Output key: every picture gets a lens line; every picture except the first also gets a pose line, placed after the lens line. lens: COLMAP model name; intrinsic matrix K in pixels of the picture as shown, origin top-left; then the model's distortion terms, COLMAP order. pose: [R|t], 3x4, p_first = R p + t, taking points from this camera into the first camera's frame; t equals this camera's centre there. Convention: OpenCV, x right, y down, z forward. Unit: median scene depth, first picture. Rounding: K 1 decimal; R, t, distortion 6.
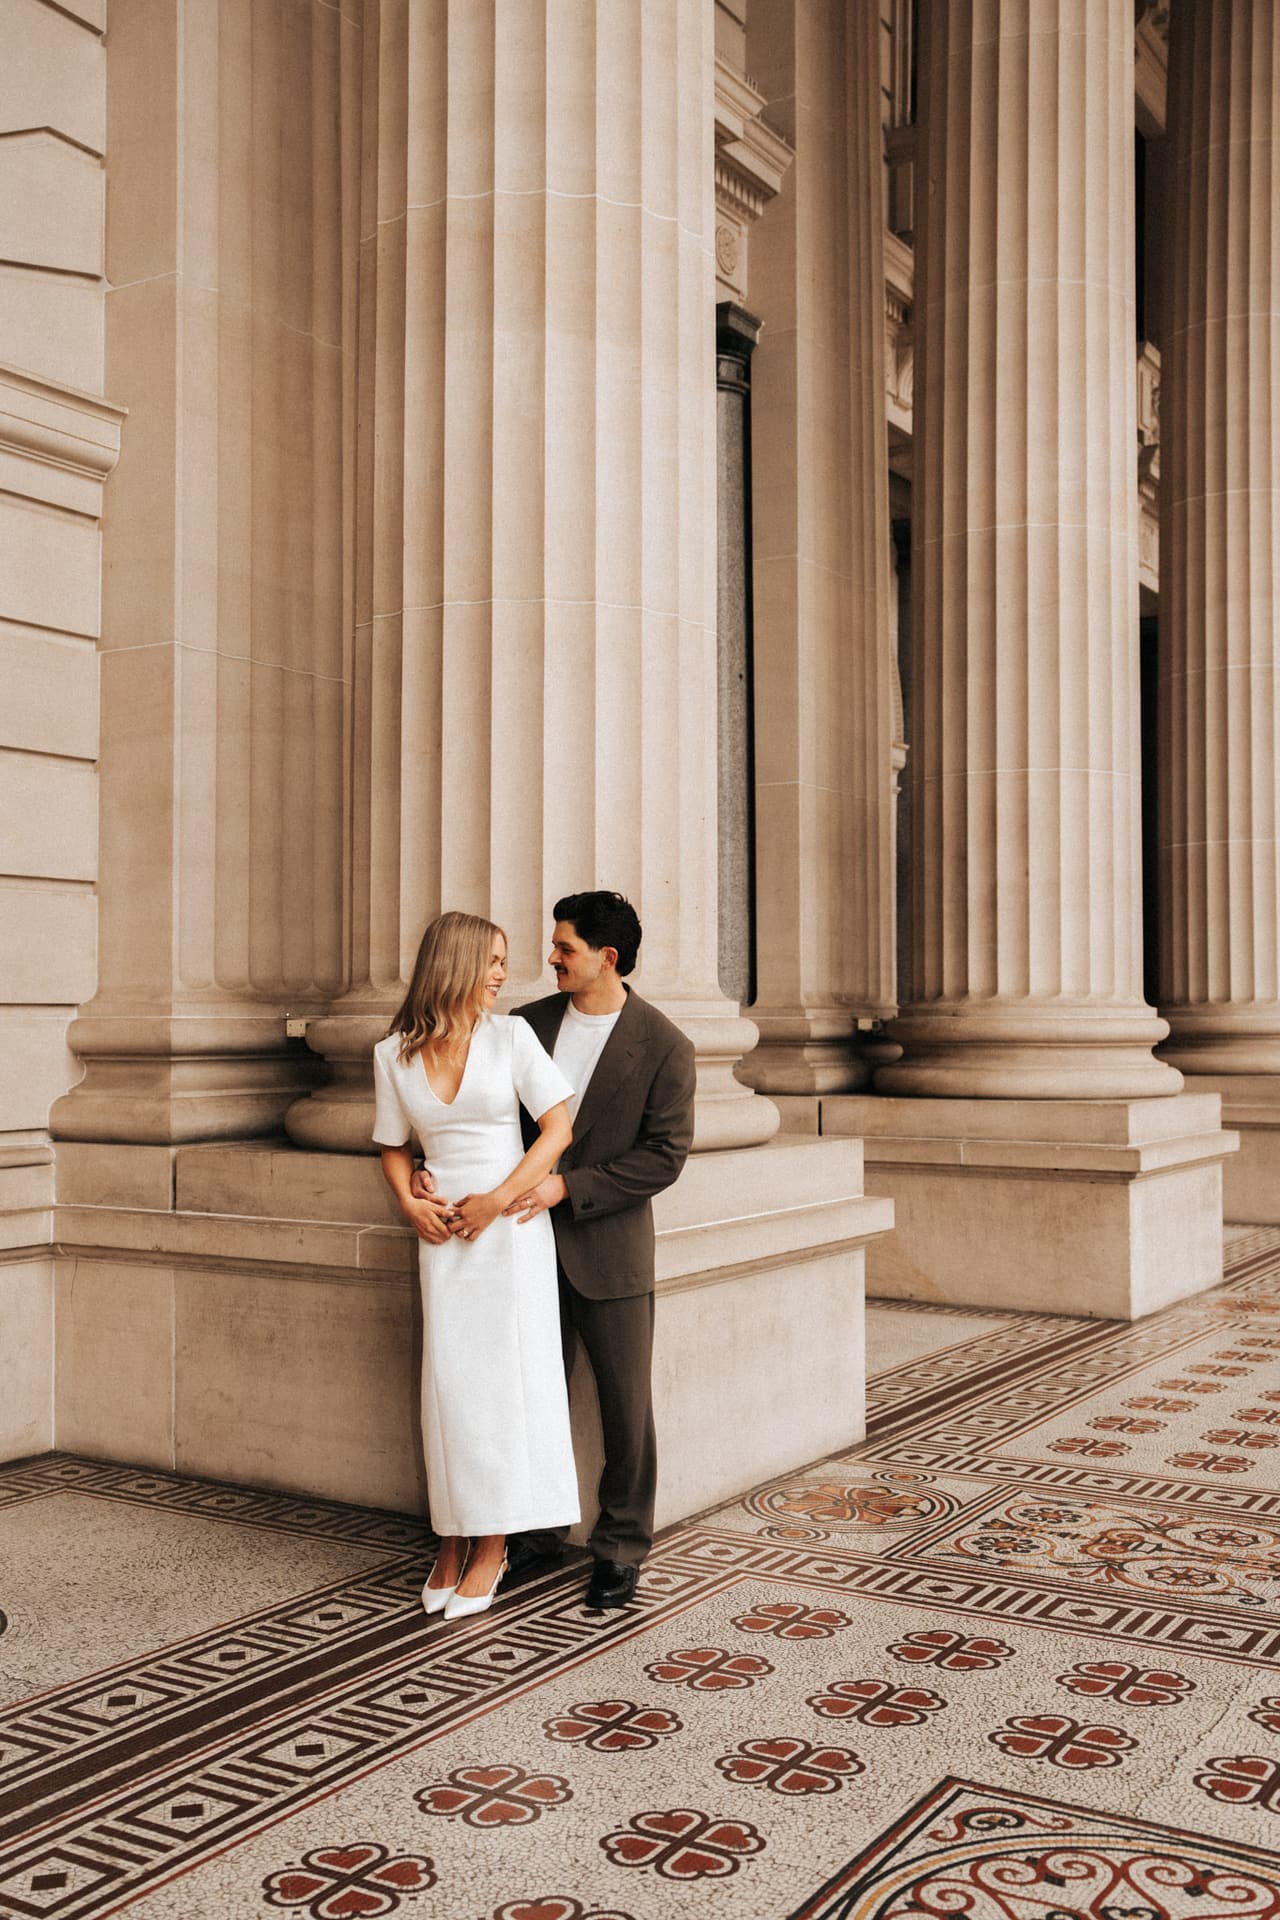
lens RADIAL K [[1947.5, 0, 640.0], [0, 1947.5, 960.0], [0, 0, 1]] dist [0.002785, 0.001276]
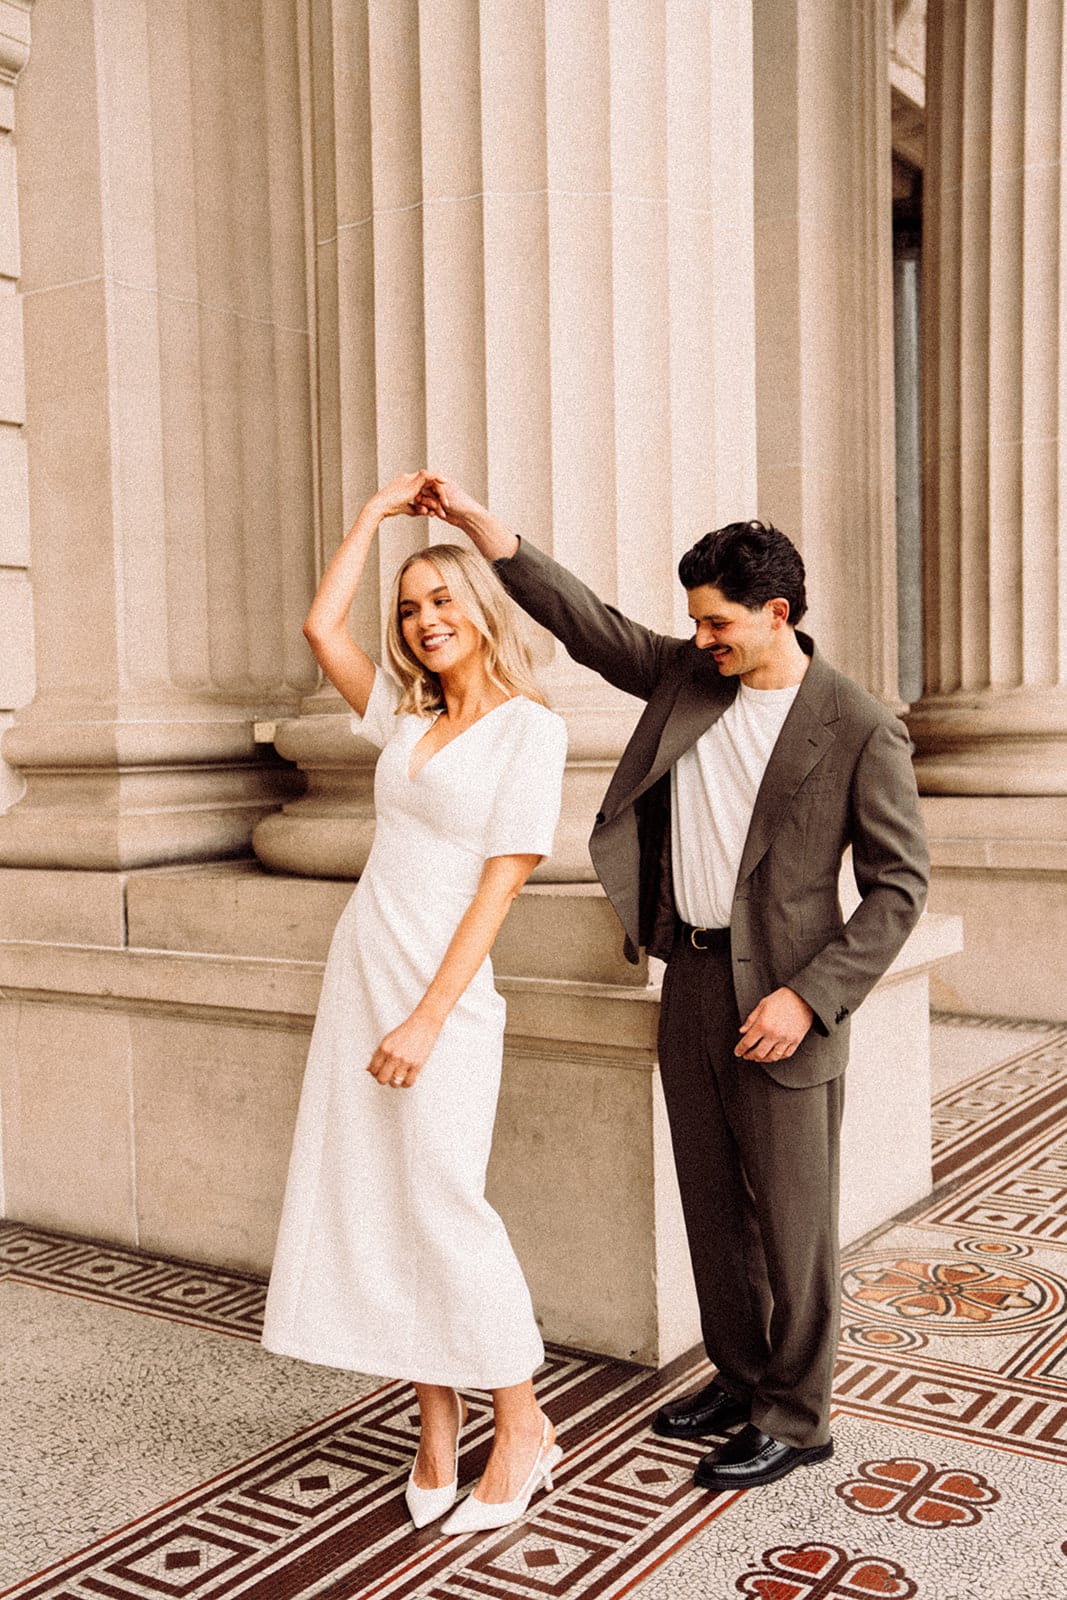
lens RADIAL K [[1697.2, 0, 533.5], [0, 1697.2, 800.0], [0, 0, 1]] dist [0.014248, 0.009779]
pose [[0.999110, -0.019045, -0.037631, -0.031972], [0.021668, 0.997270, 0.070589, 0.015596], [0.036184, -0.071342, 0.996795, 0.271048]]
